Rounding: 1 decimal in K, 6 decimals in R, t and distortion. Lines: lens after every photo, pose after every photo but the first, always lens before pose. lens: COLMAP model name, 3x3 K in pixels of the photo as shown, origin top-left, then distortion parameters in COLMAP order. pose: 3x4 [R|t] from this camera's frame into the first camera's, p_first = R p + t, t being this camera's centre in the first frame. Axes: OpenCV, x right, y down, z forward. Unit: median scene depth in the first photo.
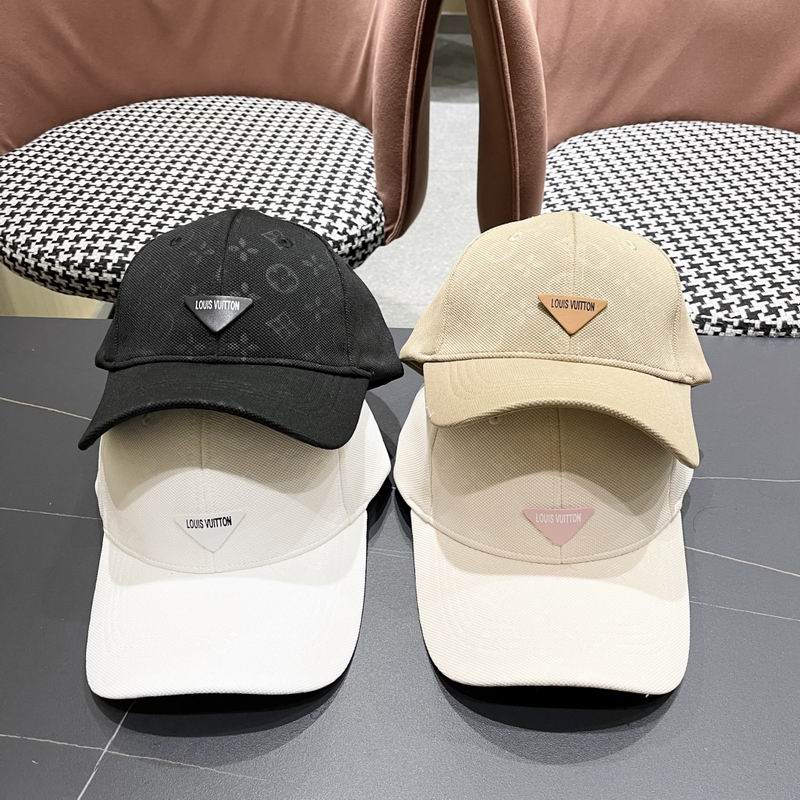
lens RADIAL K [[872.7, 0, 393.0], [0, 872.7, 399.0], [0, 0, 1]] dist [0.021635, 0.000000]
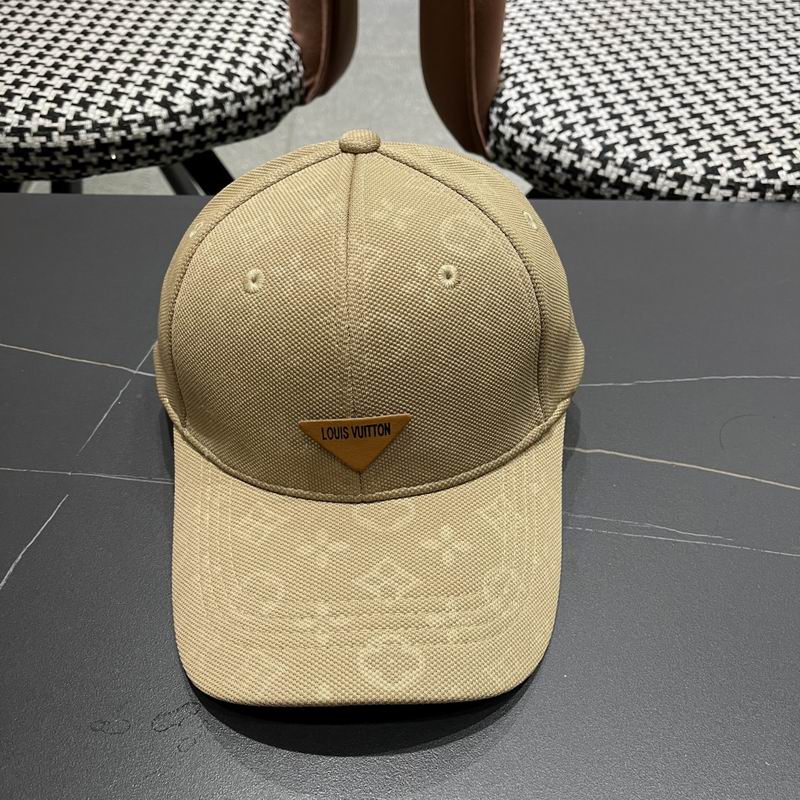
lens RADIAL K [[872.7, 0, 407.9], [0, 872.7, 397.1], [0, 0, 1]] dist [0.021635, 0.000000]
pose [[0.997057, -0.029386, 0.070808, 0.021077], [0.023705, 0.996531, 0.079773, 0.028447], [-0.072907, -0.077860, 0.994295, 0.195582]]
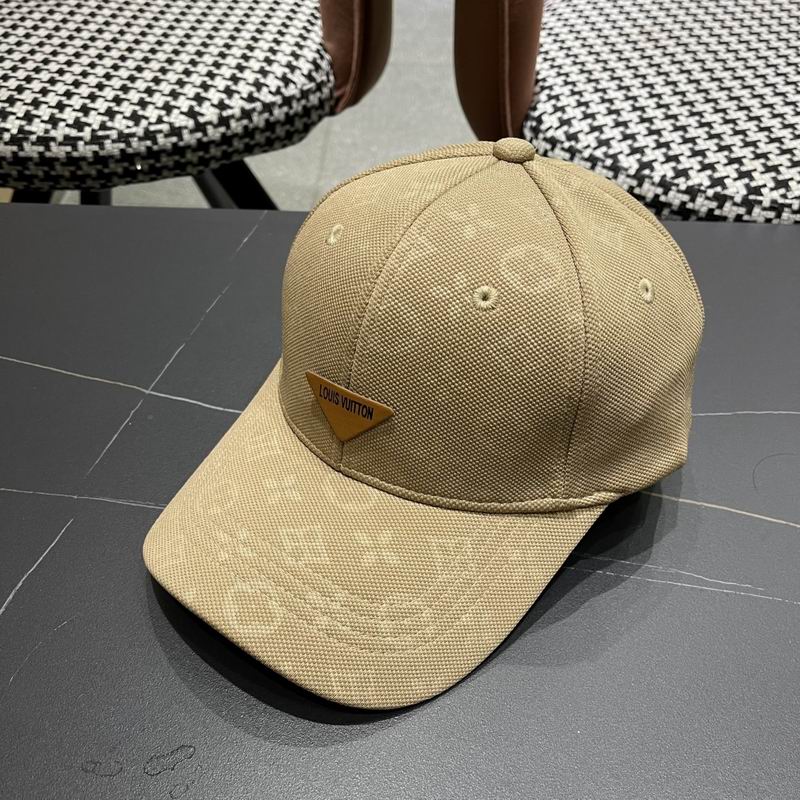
lens RADIAL K [[872.7, 0, 406.0], [0, 872.7, 408.5], [0, 0, 1]] dist [0.021635, 0.000000]
pose [[0.999565, -0.004553, 0.029131, 0.031766], [0.002028, 0.996282, 0.086127, 0.017466], [-0.029415, -0.086031, 0.995858, 0.214245]]
